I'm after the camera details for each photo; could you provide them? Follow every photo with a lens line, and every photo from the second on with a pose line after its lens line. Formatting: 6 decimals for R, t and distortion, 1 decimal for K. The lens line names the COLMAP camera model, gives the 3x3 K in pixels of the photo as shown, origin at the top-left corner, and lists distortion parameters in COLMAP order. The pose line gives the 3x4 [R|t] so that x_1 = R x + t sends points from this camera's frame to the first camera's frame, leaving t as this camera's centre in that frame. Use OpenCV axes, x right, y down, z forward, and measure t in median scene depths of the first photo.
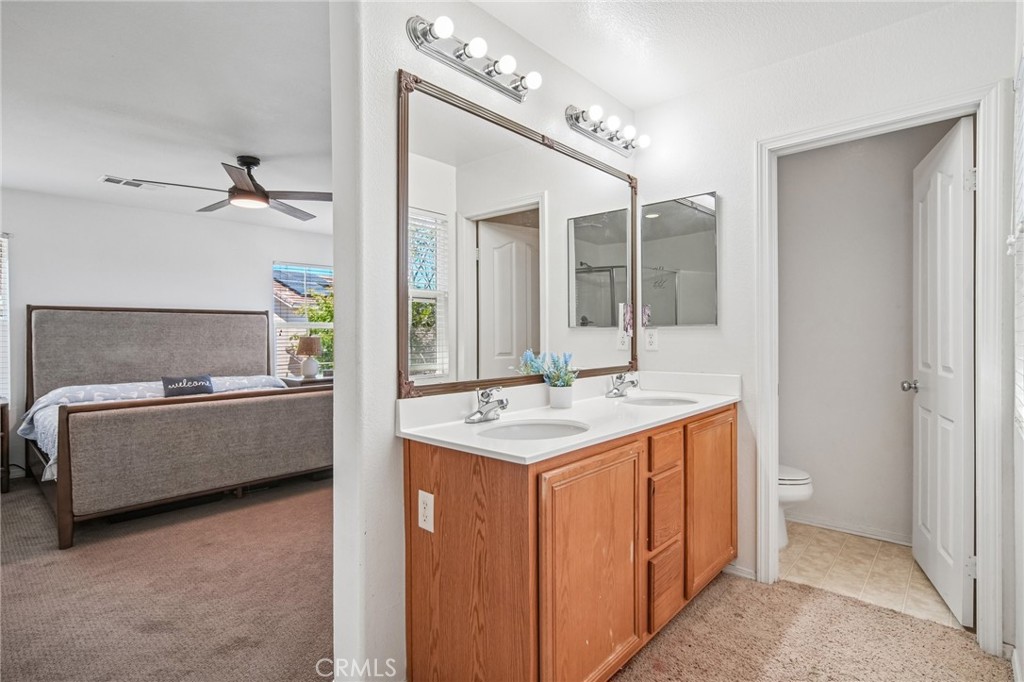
lens RADIAL K [[502.3, 0, 515.8], [0, 502.3, 338.0], [0, 0, 1]] dist [-0.007072, 0.003428]
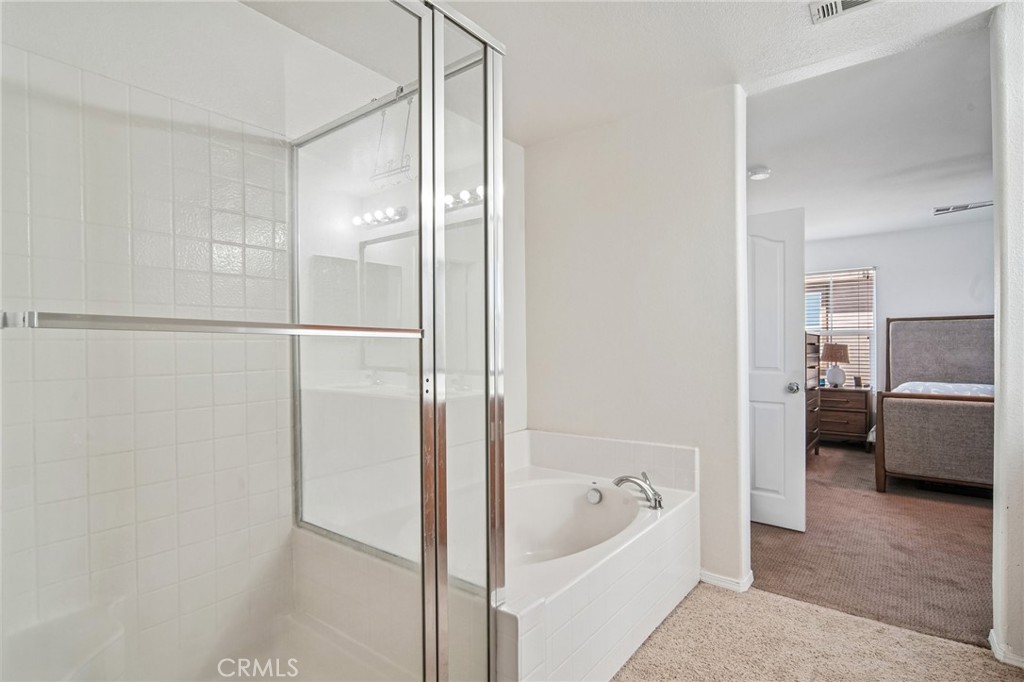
lens RADIAL K [[502.3, 0, 508.4], [0, 502.3, 343.6], [0, 0, 1]] dist [-0.007072, 0.003428]
pose [[0.066476, 0.001641, -0.997787, 0.435099], [0.000876, 0.999998, 0.001703, -0.002949], [0.997788, -0.000987, 0.066475, -0.140634]]
